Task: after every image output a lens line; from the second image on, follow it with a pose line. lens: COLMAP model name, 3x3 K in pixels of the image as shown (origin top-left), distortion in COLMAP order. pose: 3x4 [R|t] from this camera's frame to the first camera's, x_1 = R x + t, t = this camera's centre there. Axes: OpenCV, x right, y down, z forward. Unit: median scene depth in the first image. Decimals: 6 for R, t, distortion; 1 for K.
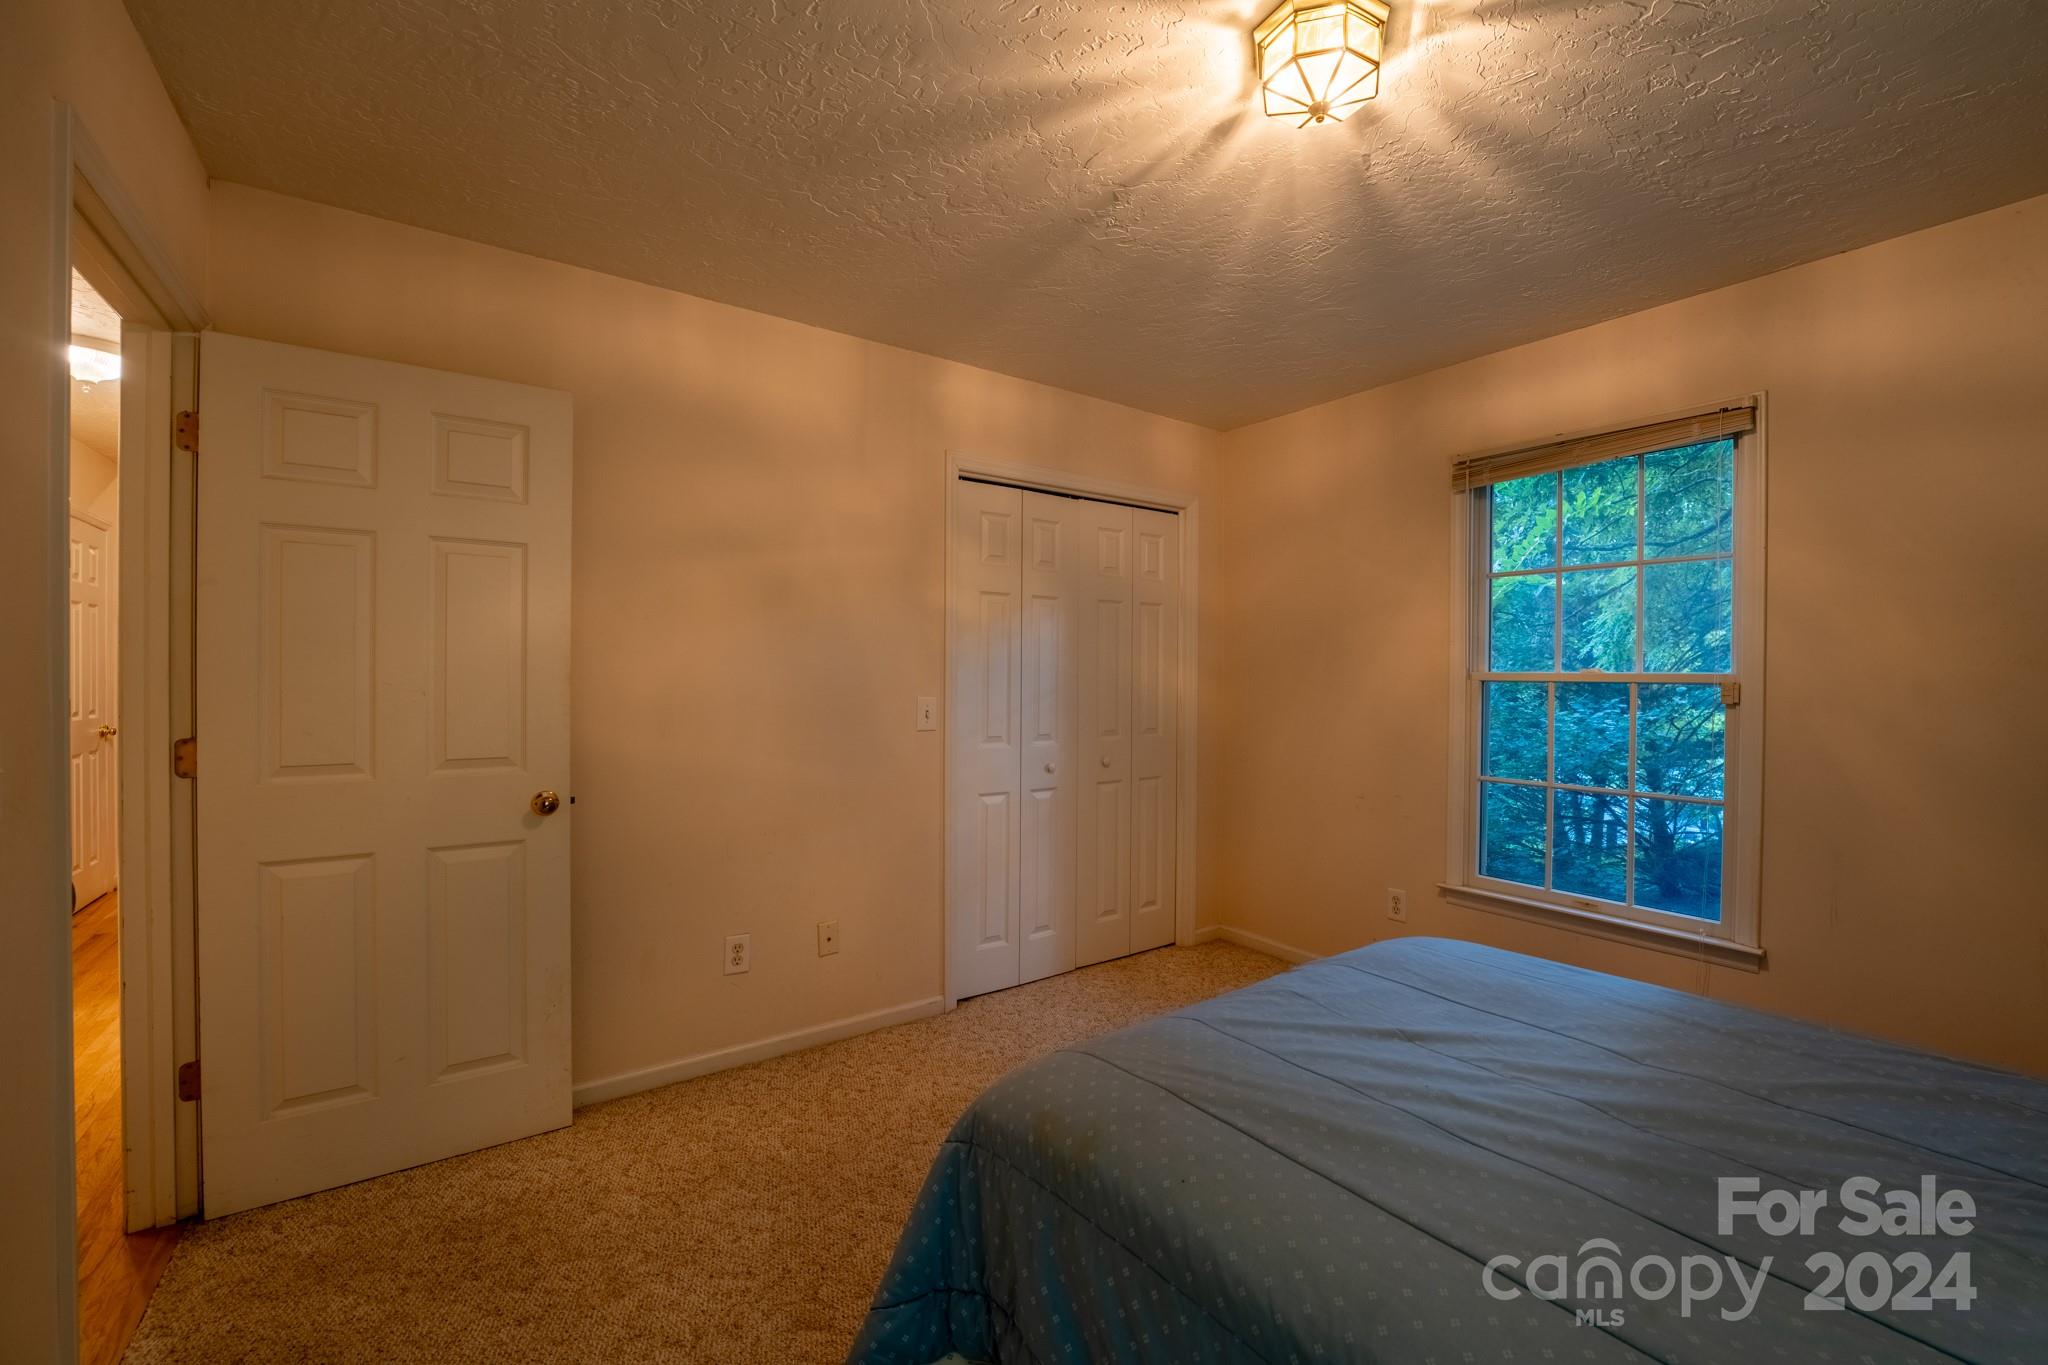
lens RADIAL K [[836.7, 0, 1053.9], [0, 836.7, 689.8], [0, 0, 1]] dist [-0.023108, 0.000036]
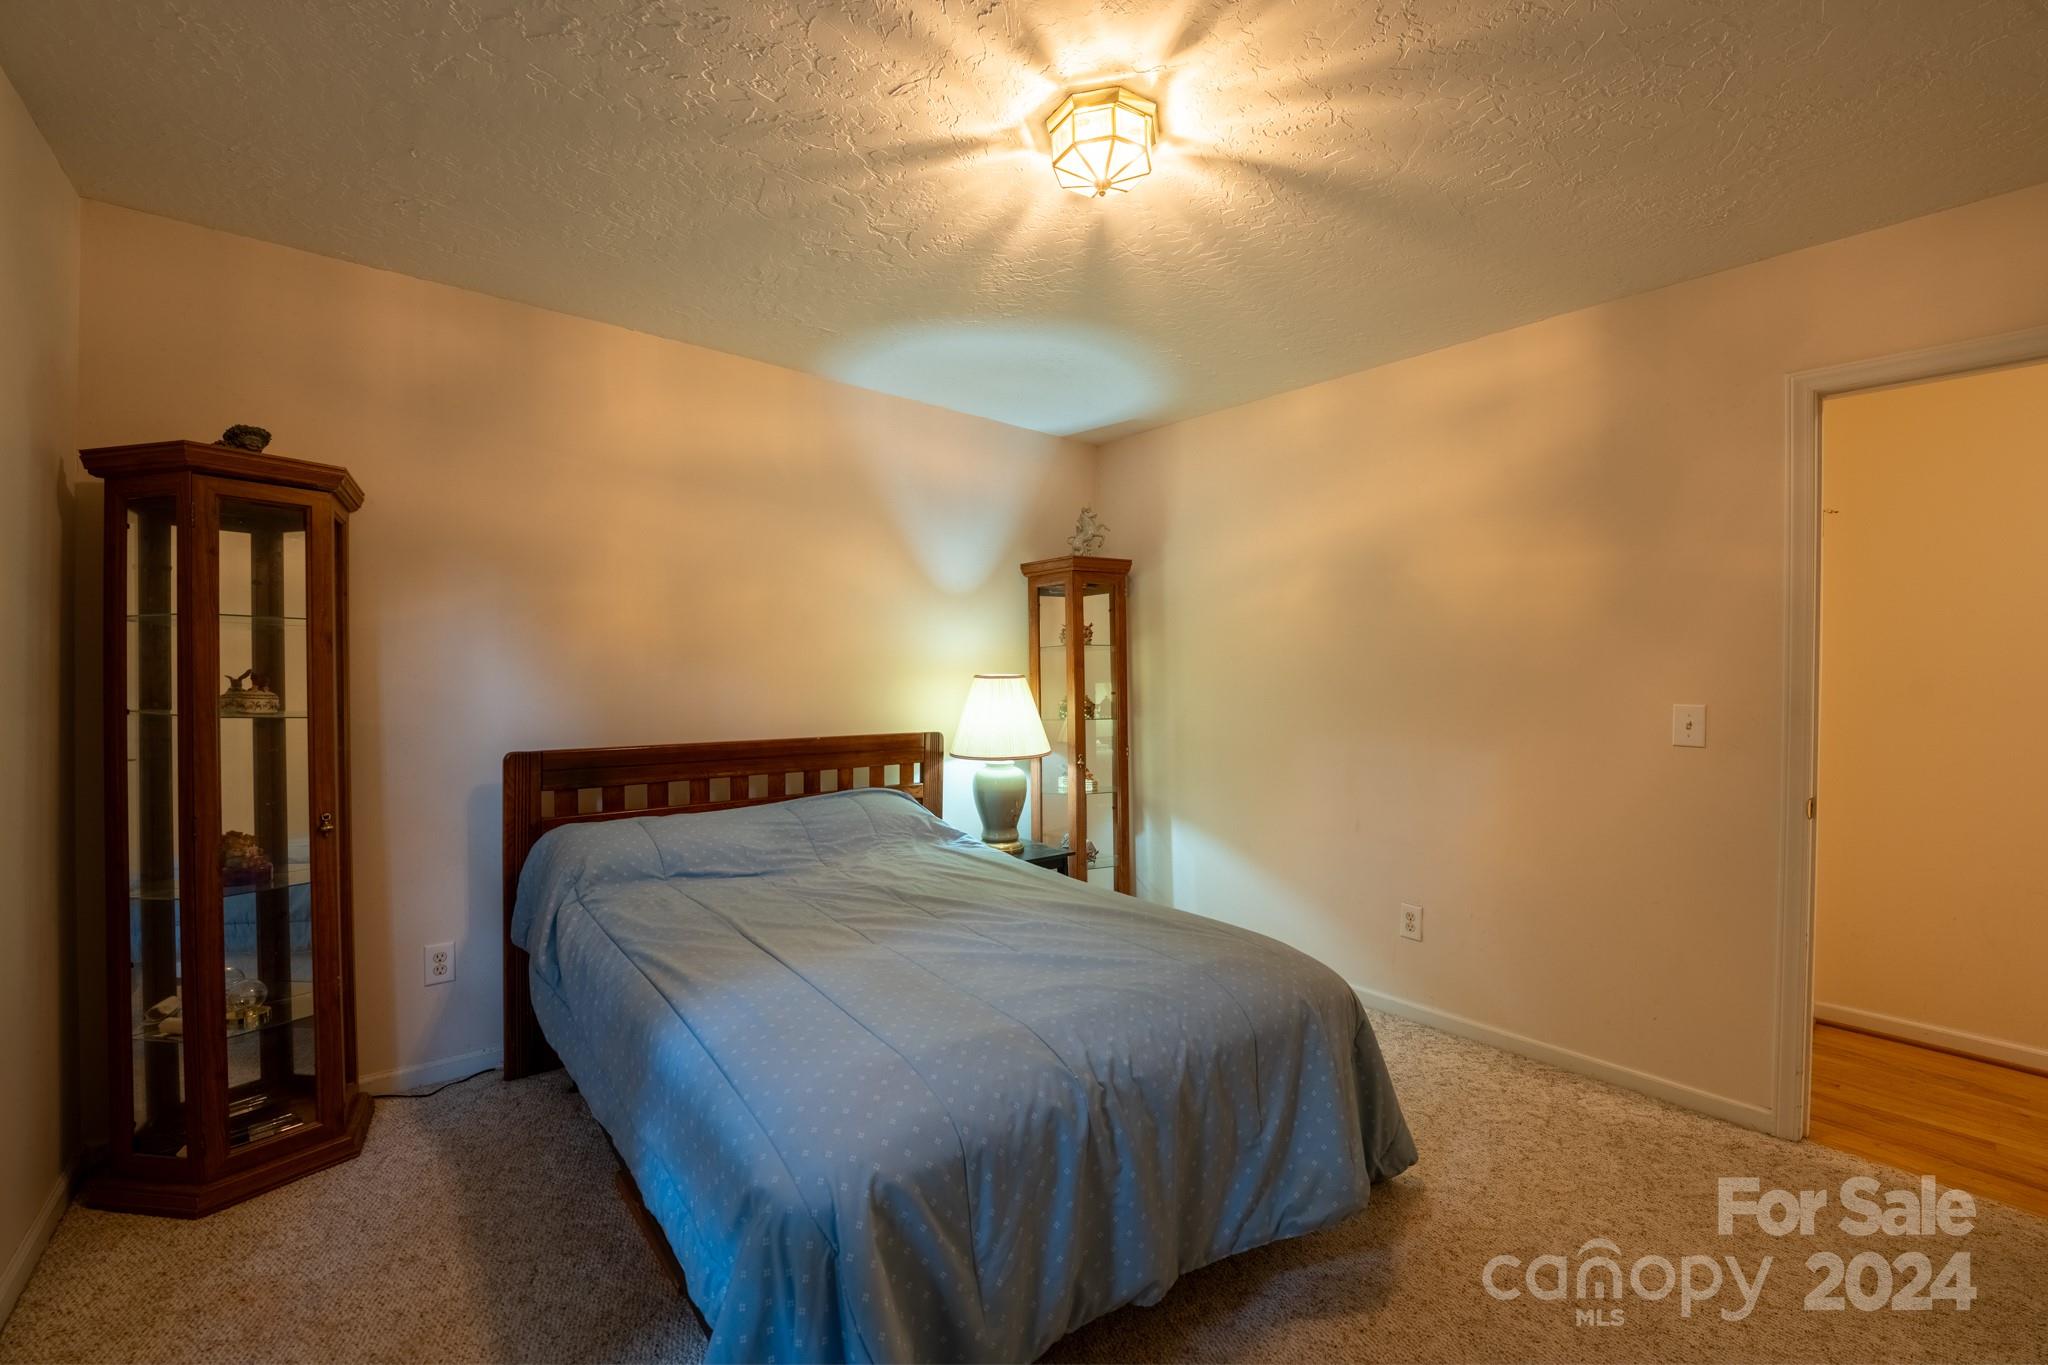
lens RADIAL K [[818.5, 0, 1024.0], [0, 818.5, 682.5], [0, 0, 1]] dist [-0.023623, 0.000203]
pose [[-0.999074, -0.011675, -0.041423, 0.405051], [-0.012415, 0.999767, 0.017666, -0.011572], [0.041207, 0.018164, -0.998986, 1.847656]]
